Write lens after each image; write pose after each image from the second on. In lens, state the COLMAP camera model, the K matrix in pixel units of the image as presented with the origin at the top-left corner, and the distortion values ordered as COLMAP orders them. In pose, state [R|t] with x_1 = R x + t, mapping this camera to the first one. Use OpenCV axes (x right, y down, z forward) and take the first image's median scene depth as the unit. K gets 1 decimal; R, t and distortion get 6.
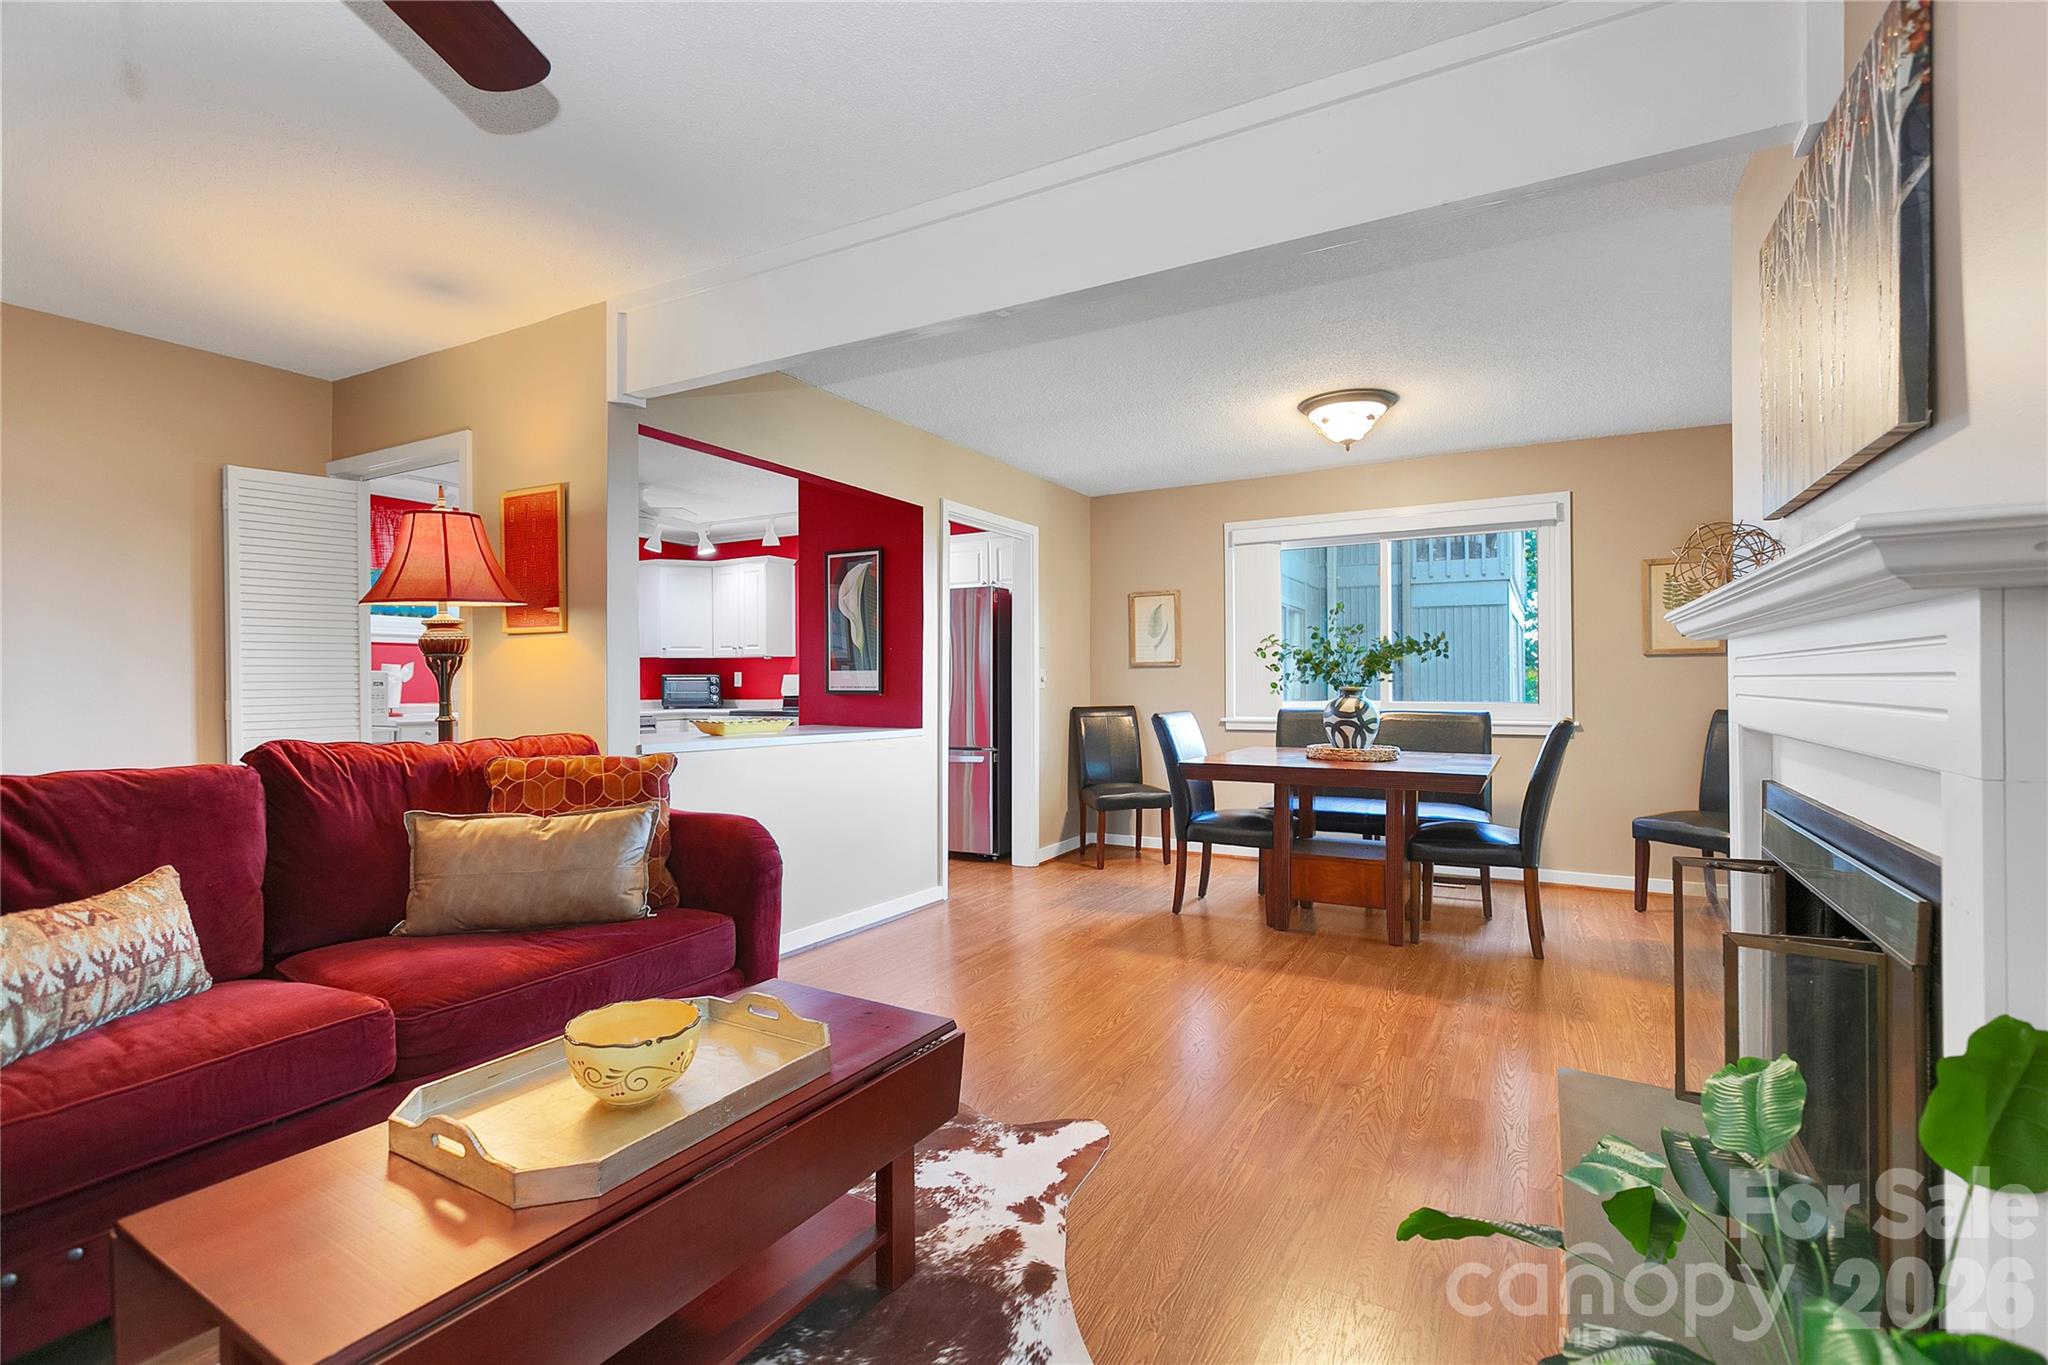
lens RADIAL K [[908.4, 0, 1027.5], [0, 908.4, 671.9], [0, 0, 1]] dist [0.004433, -0.001200]
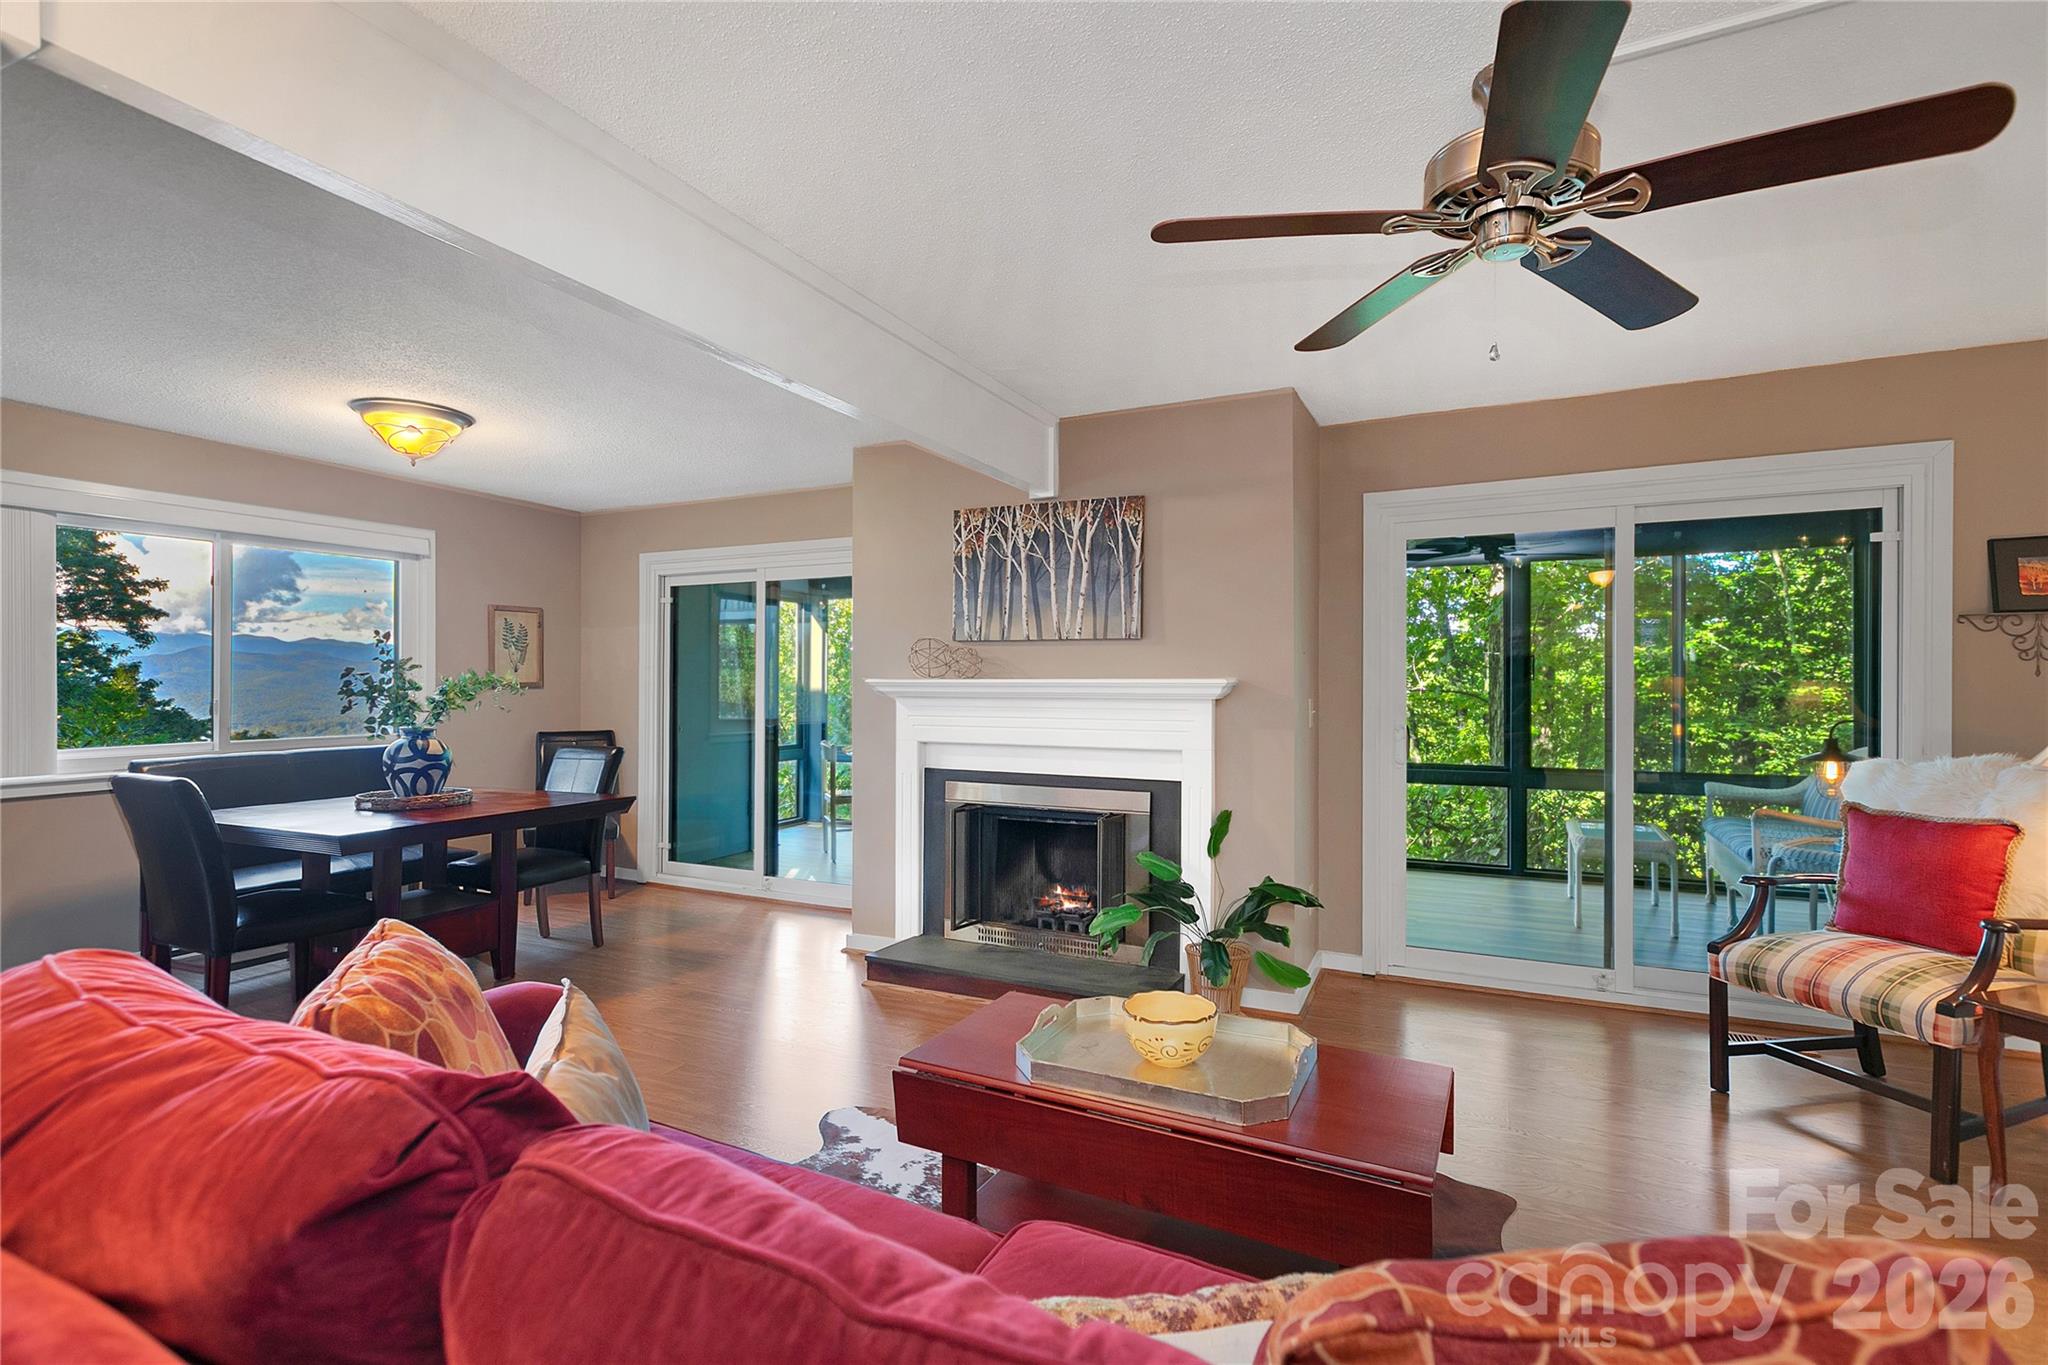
lens RADIAL K [[939.4, 0, 1024.0], [0, 939.4, 682.5], [0, 0, 1]] dist [0.000949, -0.000303]
pose [[-0.064831, 0.003970, 0.997888, -0.629760], [-0.008268, 0.999956, -0.004516, -0.028919], [-0.997862, -0.008543, -0.064795, 0.458463]]
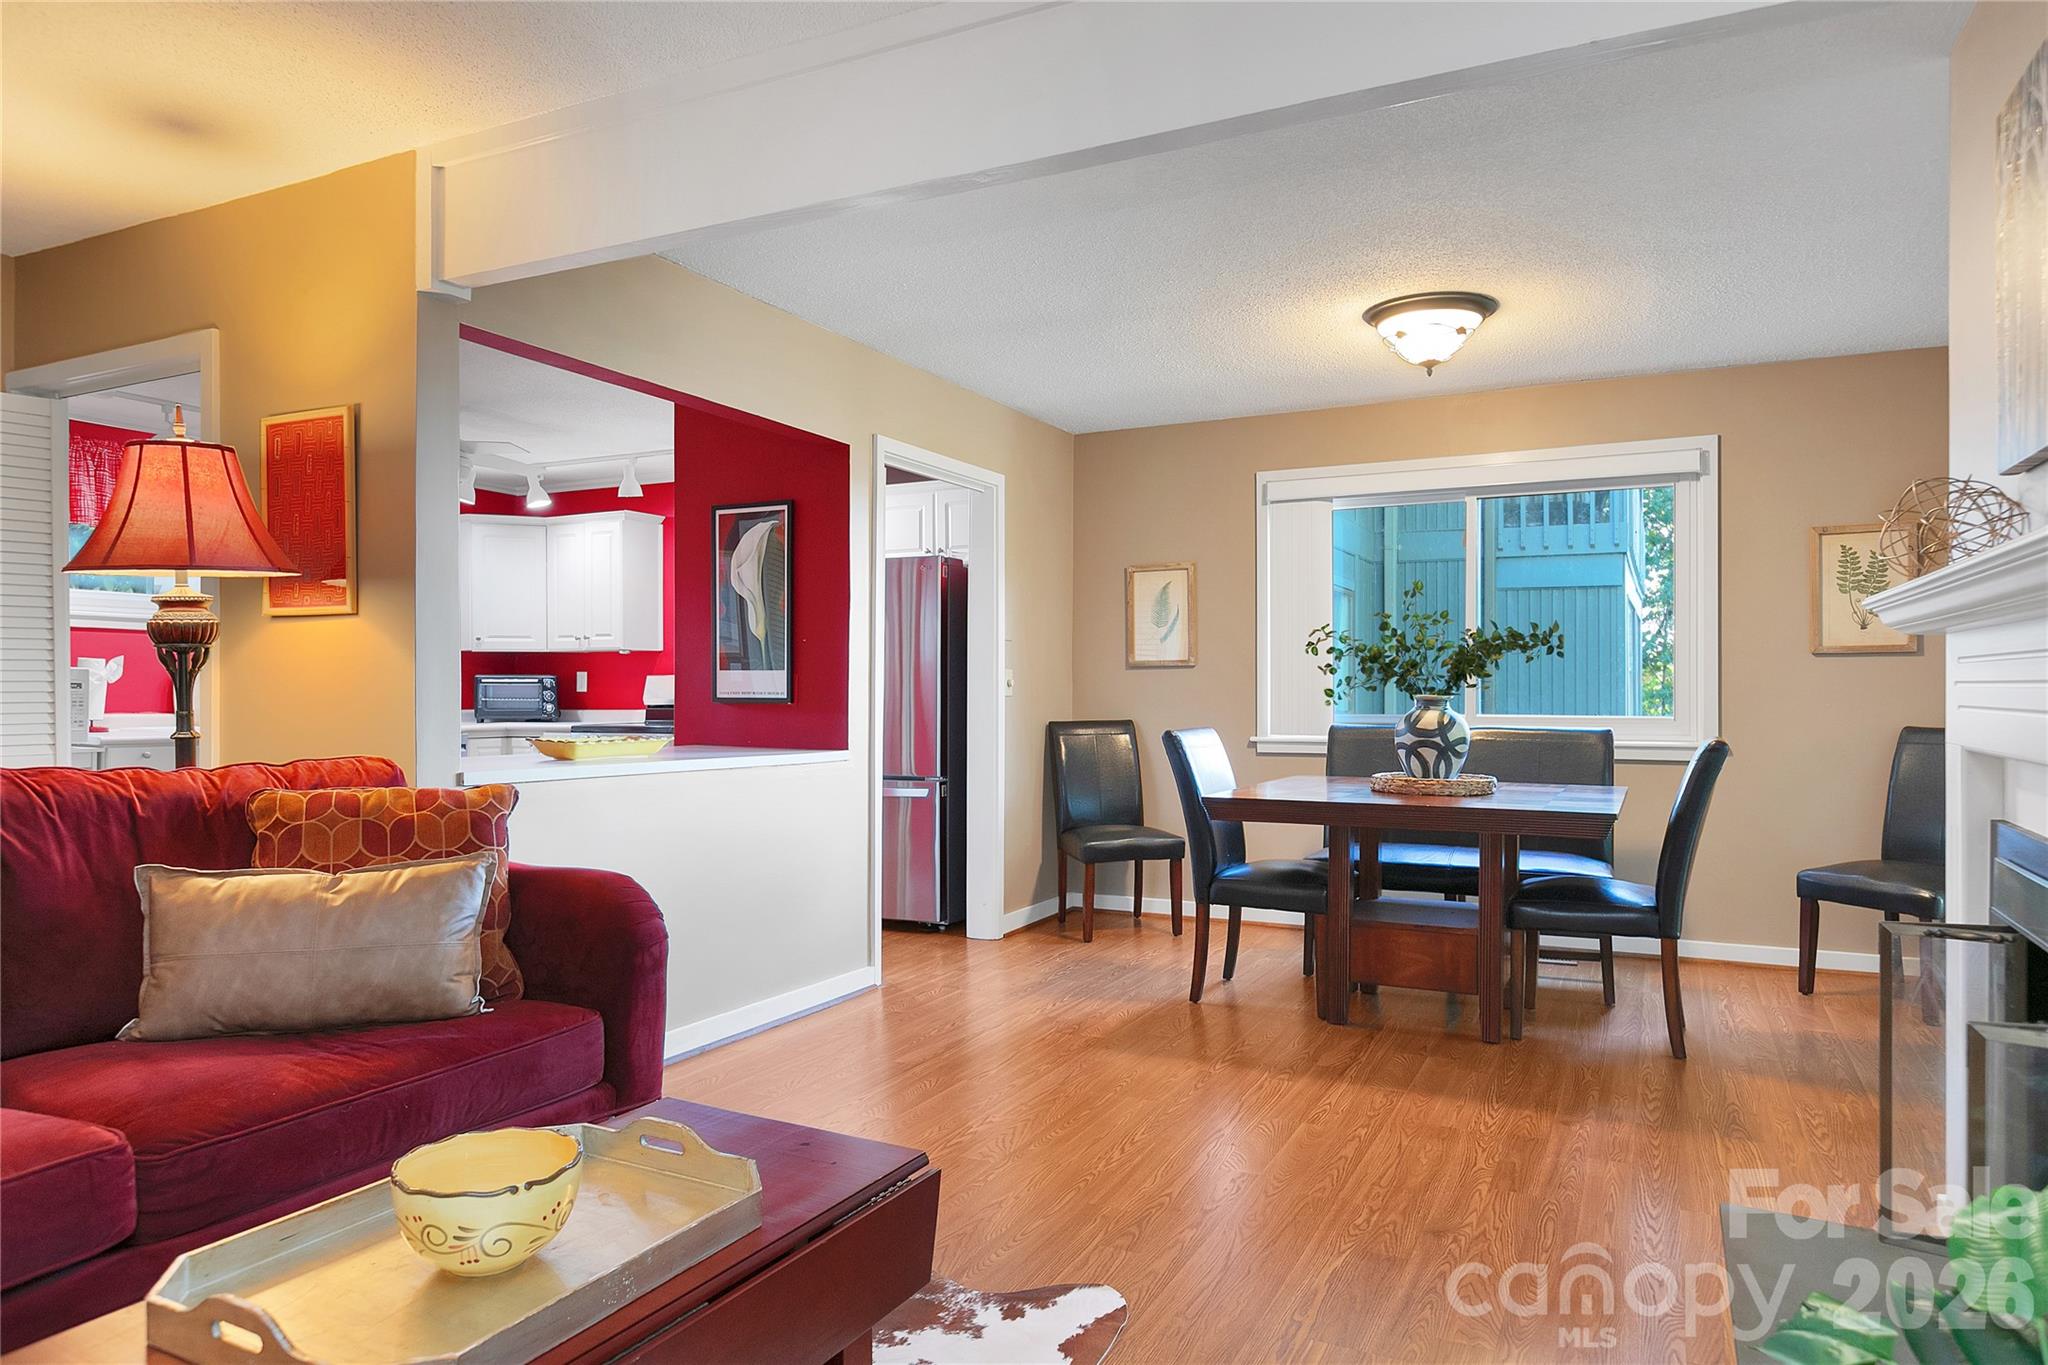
lens RADIAL K [[1239.9, 0, 1024.0], [0, 1239.9, 682.5], [0, 0, 1]] dist [0.002077, -0.009524]
pose [[0.999060, 0.004218, 0.043154, -0.019972], [-0.004528, 0.999965, 0.007083, 0.000489], [-0.043122, -0.007272, 0.999043, 0.005033]]
